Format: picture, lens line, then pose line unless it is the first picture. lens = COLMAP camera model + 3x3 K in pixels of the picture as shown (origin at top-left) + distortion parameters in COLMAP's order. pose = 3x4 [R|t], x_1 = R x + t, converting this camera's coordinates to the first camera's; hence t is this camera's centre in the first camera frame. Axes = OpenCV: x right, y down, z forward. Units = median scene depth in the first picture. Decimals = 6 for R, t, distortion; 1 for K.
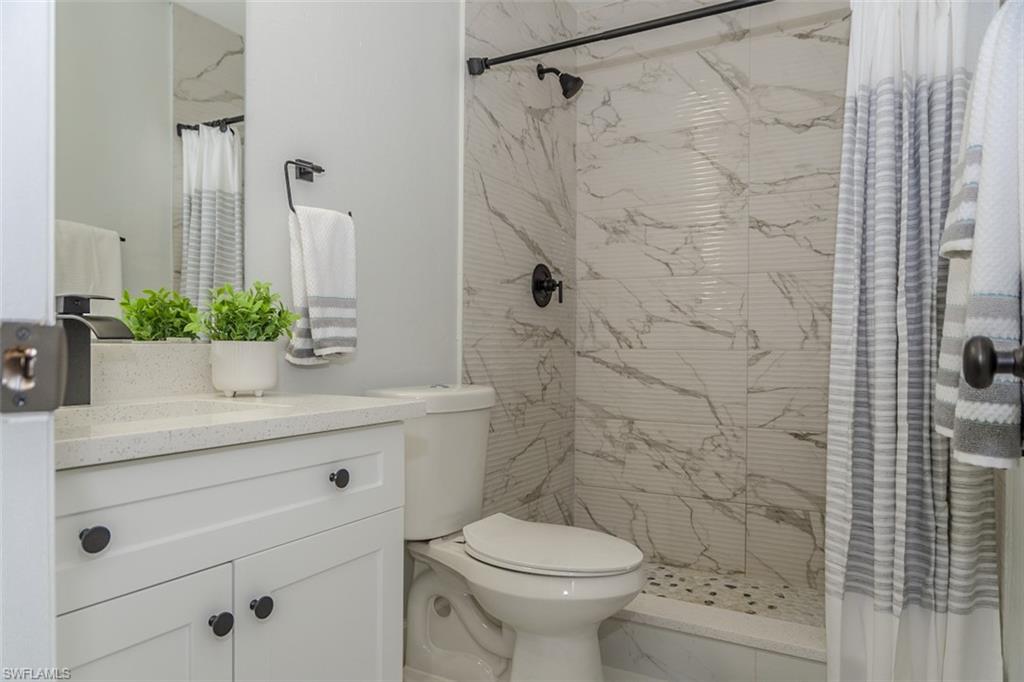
lens RADIAL K [[718.2, 0, 509.7], [0, 718.2, 348.9], [0, 0, 1]] dist [-0.004888, 0.003718]
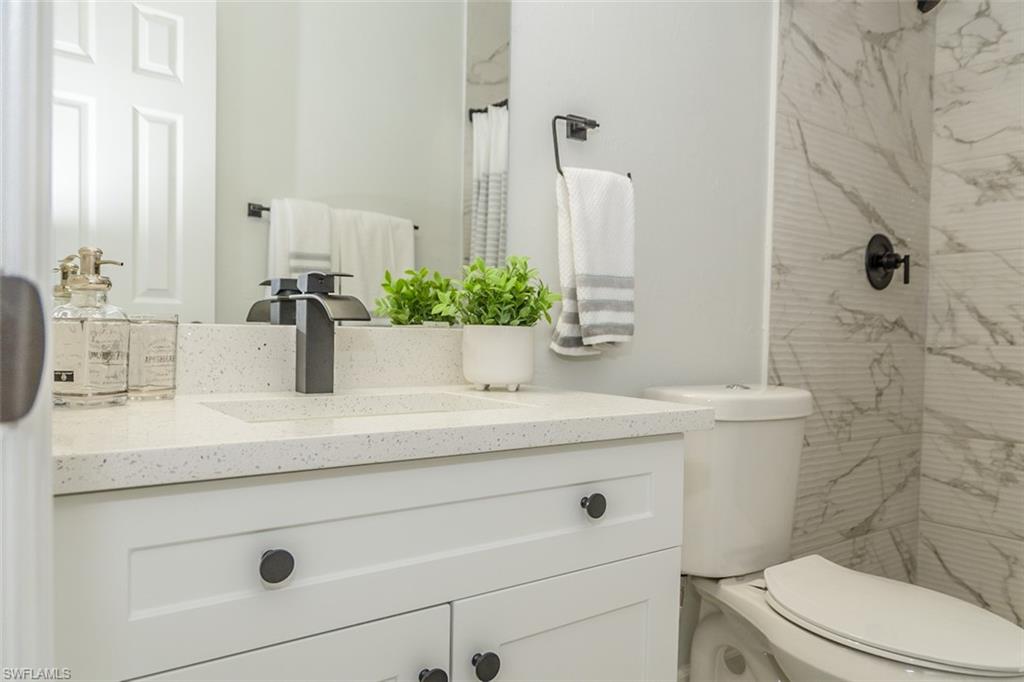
lens RADIAL K [[718.2, 0, 509.7], [0, 718.2, 348.9], [0, 0, 1]] dist [-0.004888, 0.003718]
pose [[0.915124, 0.022355, -0.402553, -0.007492], [-0.018239, 0.999735, 0.014056, 0.002704], [0.402760, -0.005521, 0.915289, 0.137509]]
